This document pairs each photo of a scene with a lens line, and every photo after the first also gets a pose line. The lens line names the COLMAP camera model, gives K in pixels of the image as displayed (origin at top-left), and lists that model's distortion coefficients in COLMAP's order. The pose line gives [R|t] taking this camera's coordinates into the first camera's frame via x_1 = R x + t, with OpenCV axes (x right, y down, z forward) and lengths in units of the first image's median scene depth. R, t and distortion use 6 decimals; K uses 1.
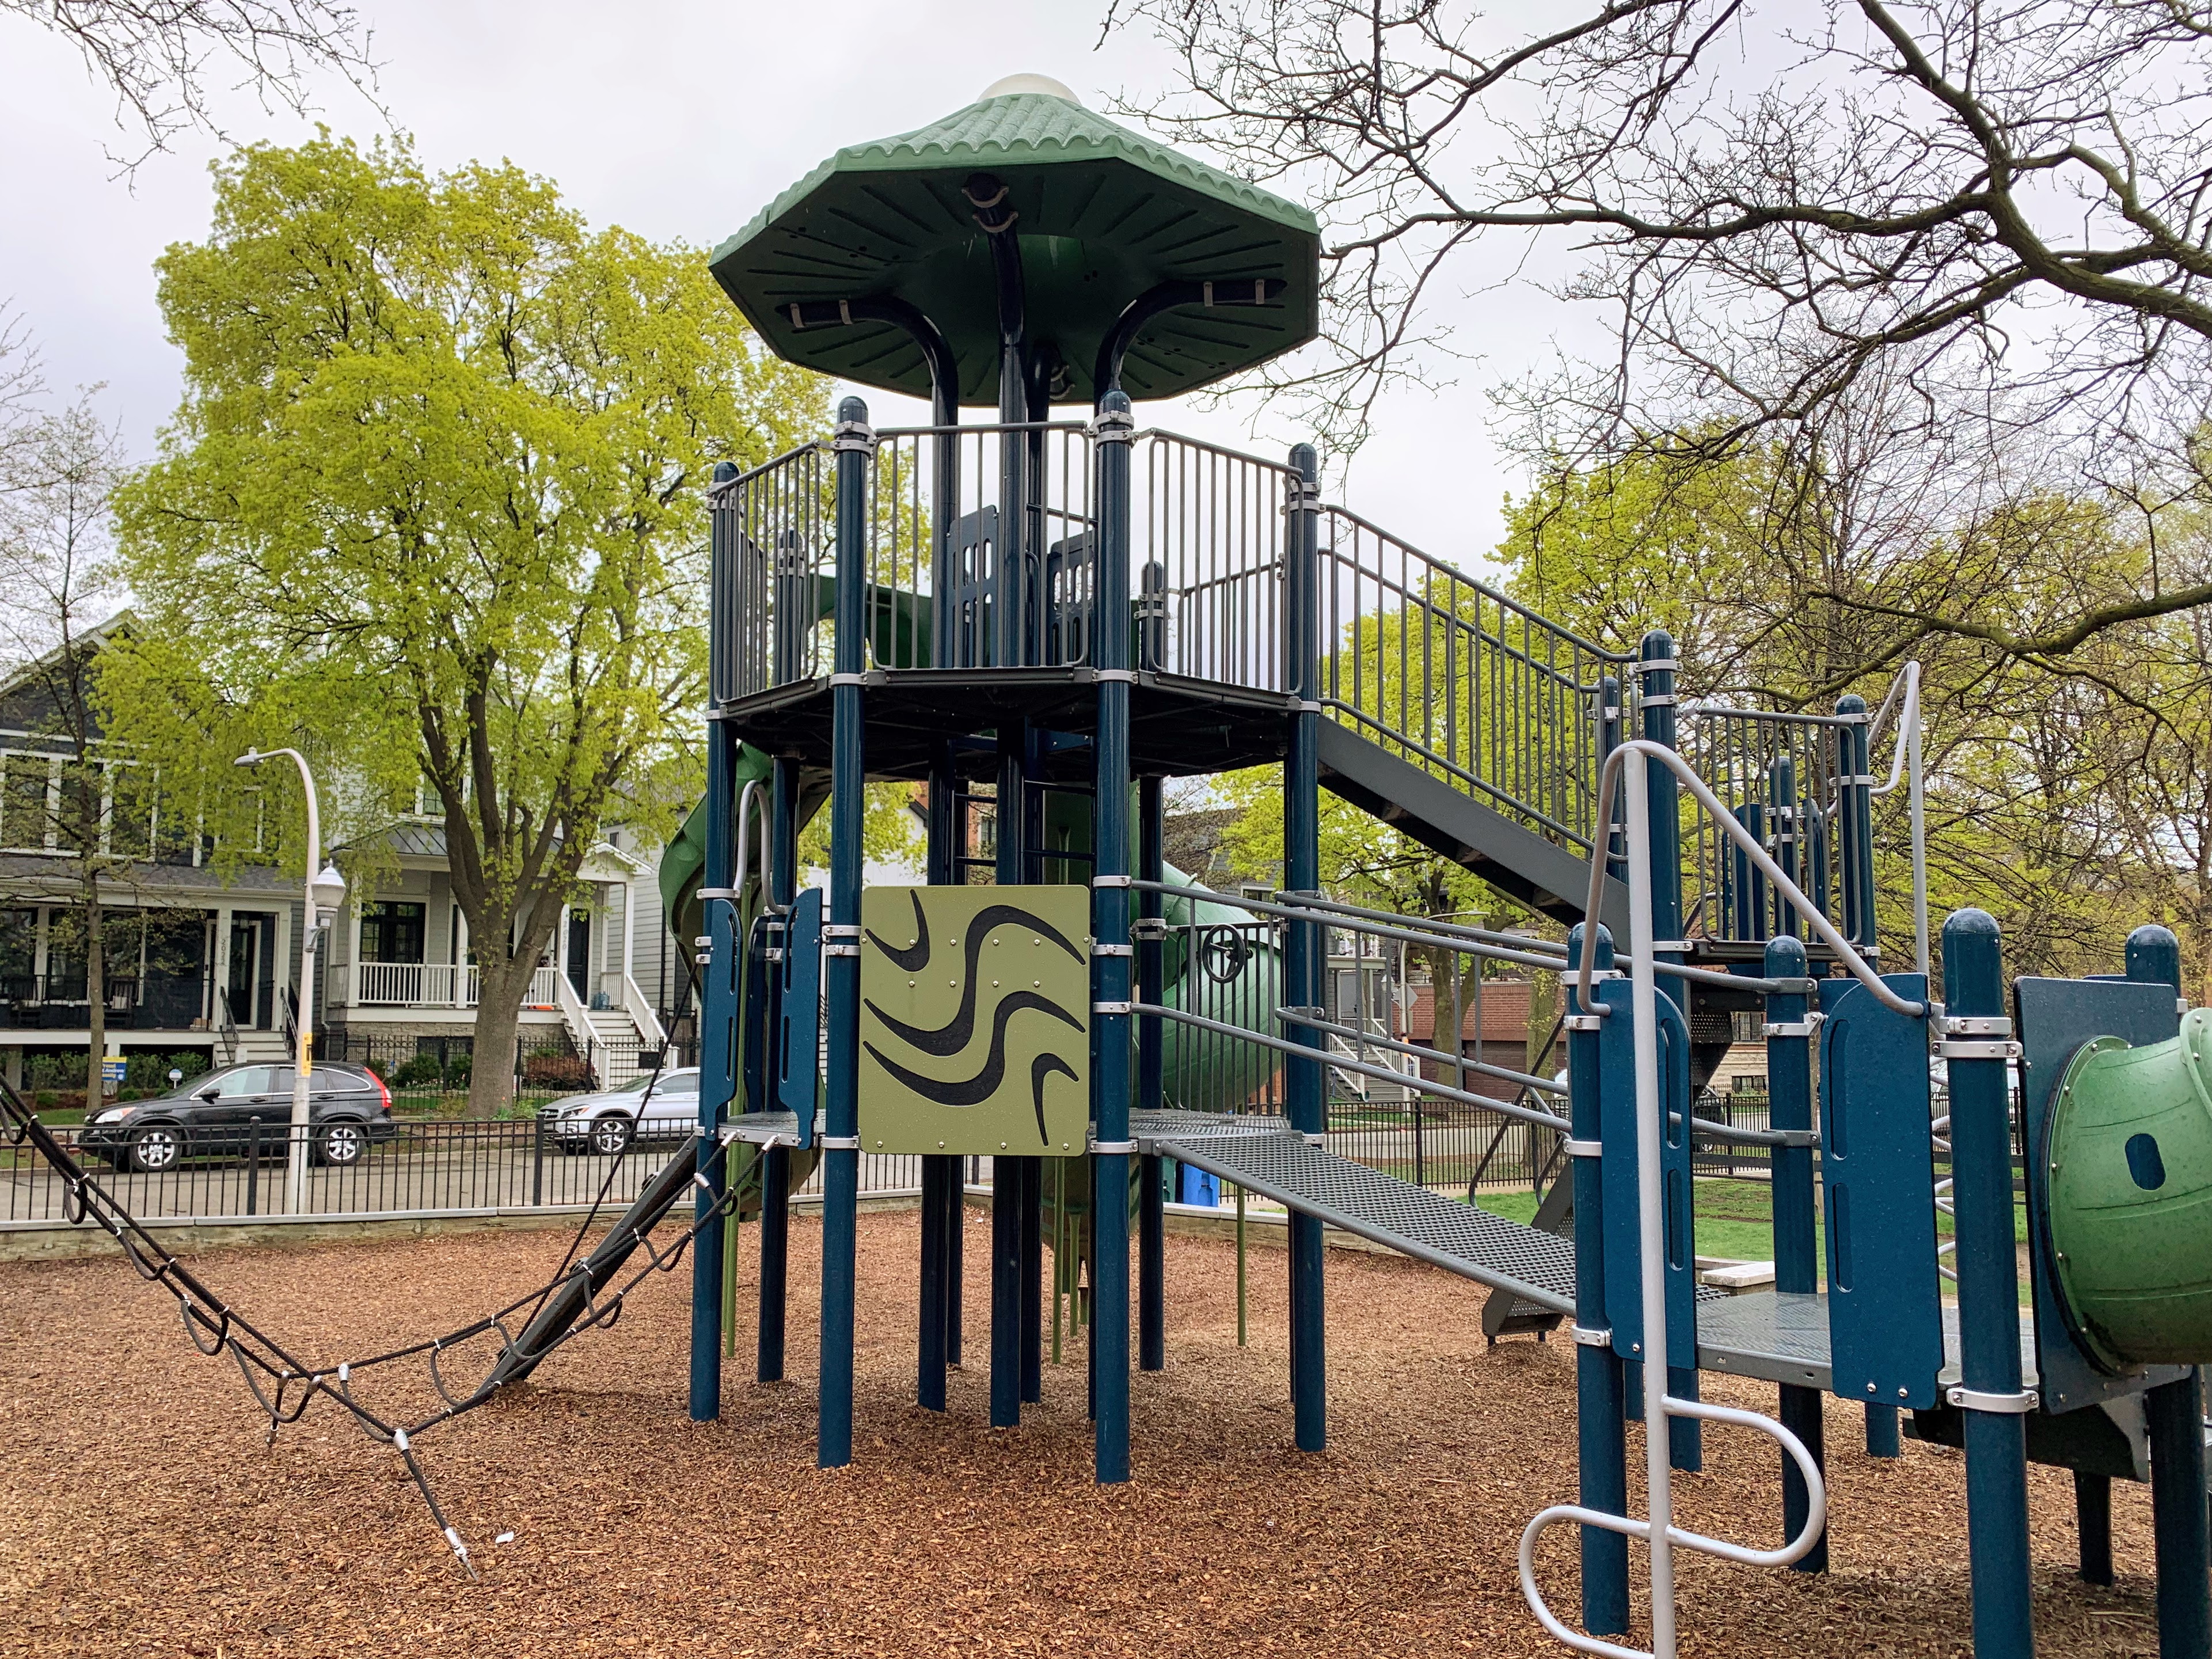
lens RADIAL K [[1759.4, 0, 1078.9], [0, 1759.4, 876.0], [0, 0, 1]] dist [-0.000322, 0.046297]
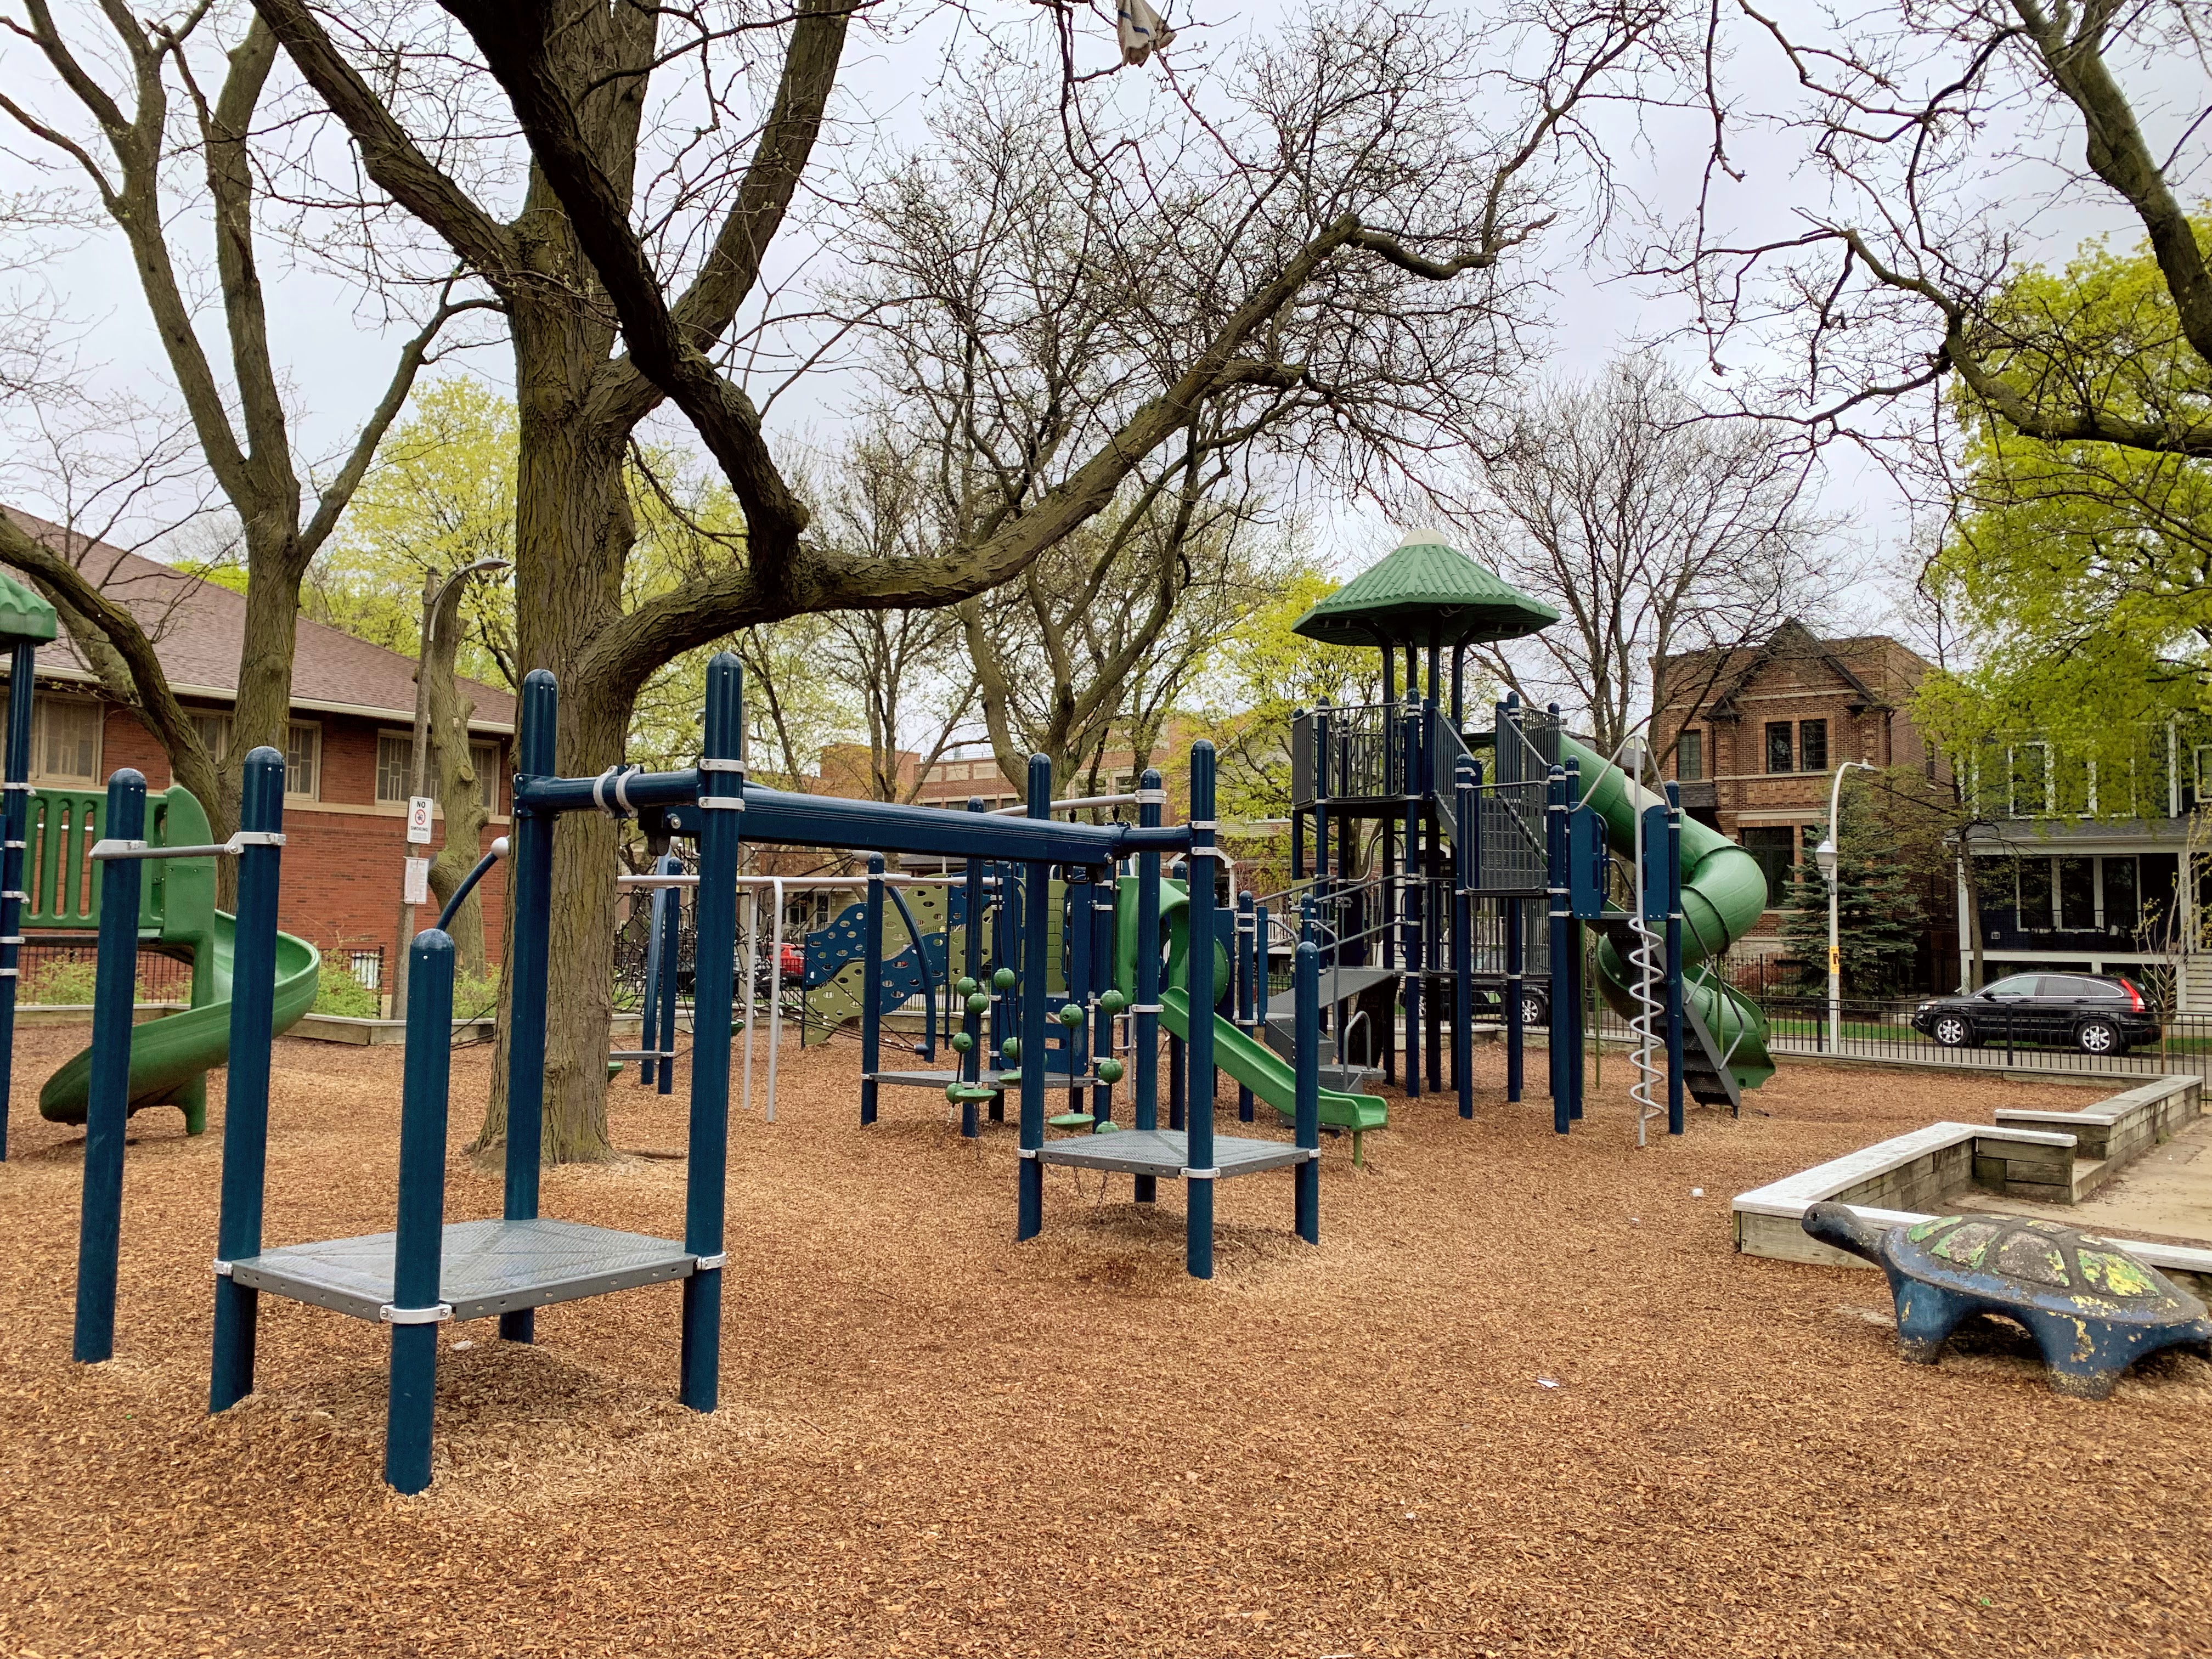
lens RADIAL K [[1685.9, 0, 1106.0], [0, 1685.9, 829.5], [0, 0, 1]] dist [0.007106, -0.008024]
pose [[0.253863, -0.058359, -0.965478, 1.918189], [0.060821, 0.997166, -0.044283, 0.042796], [0.965326, -0.047479, 0.256693, 0.064593]]
